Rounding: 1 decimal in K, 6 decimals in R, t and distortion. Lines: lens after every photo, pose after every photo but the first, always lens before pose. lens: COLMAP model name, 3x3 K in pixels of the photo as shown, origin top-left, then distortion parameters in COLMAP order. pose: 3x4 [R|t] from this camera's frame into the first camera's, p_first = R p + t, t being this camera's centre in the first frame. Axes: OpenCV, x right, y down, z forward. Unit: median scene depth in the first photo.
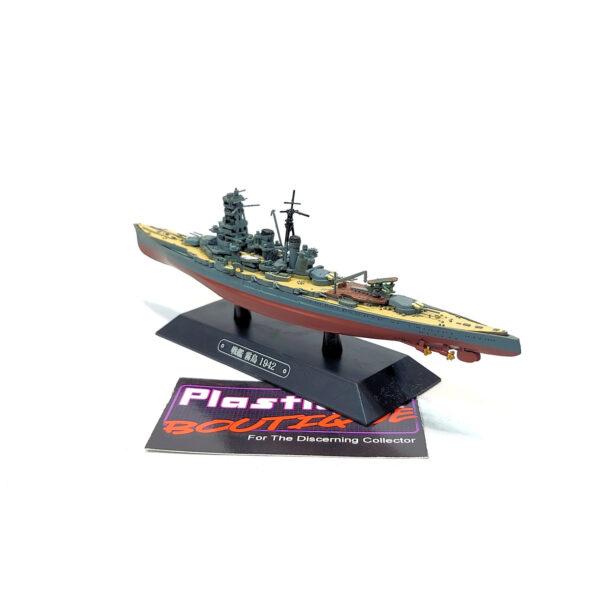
lens RADIAL K [[720.0, 0, 300.0], [0, 720.0, 300.0], [0, 0, 1]] dist [0.174411, -0.004085]
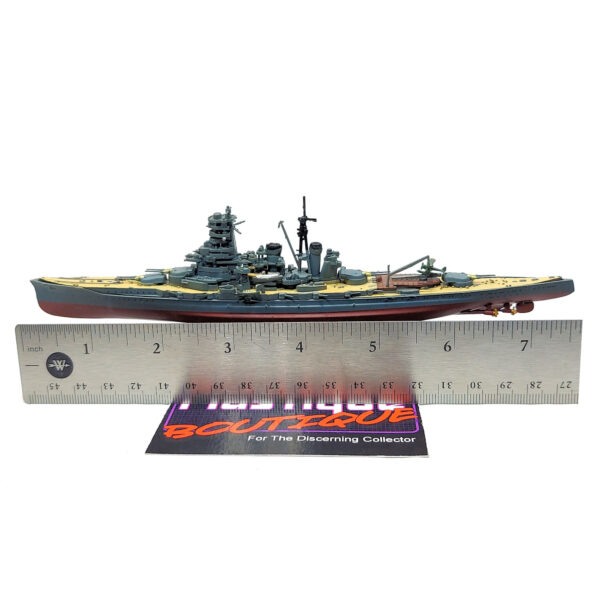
lens RADIAL K [[720.0, 0, 300.0], [0, 720.0, 300.0], [0, 0, 1]] dist [0.174411, -0.004085]
pose [[0.715917, -0.202001, 0.668325, -0.669407], [0.241185, 0.969856, 0.034778, -0.051499], [-0.655204, 0.136291, 0.743056, 0.296641]]
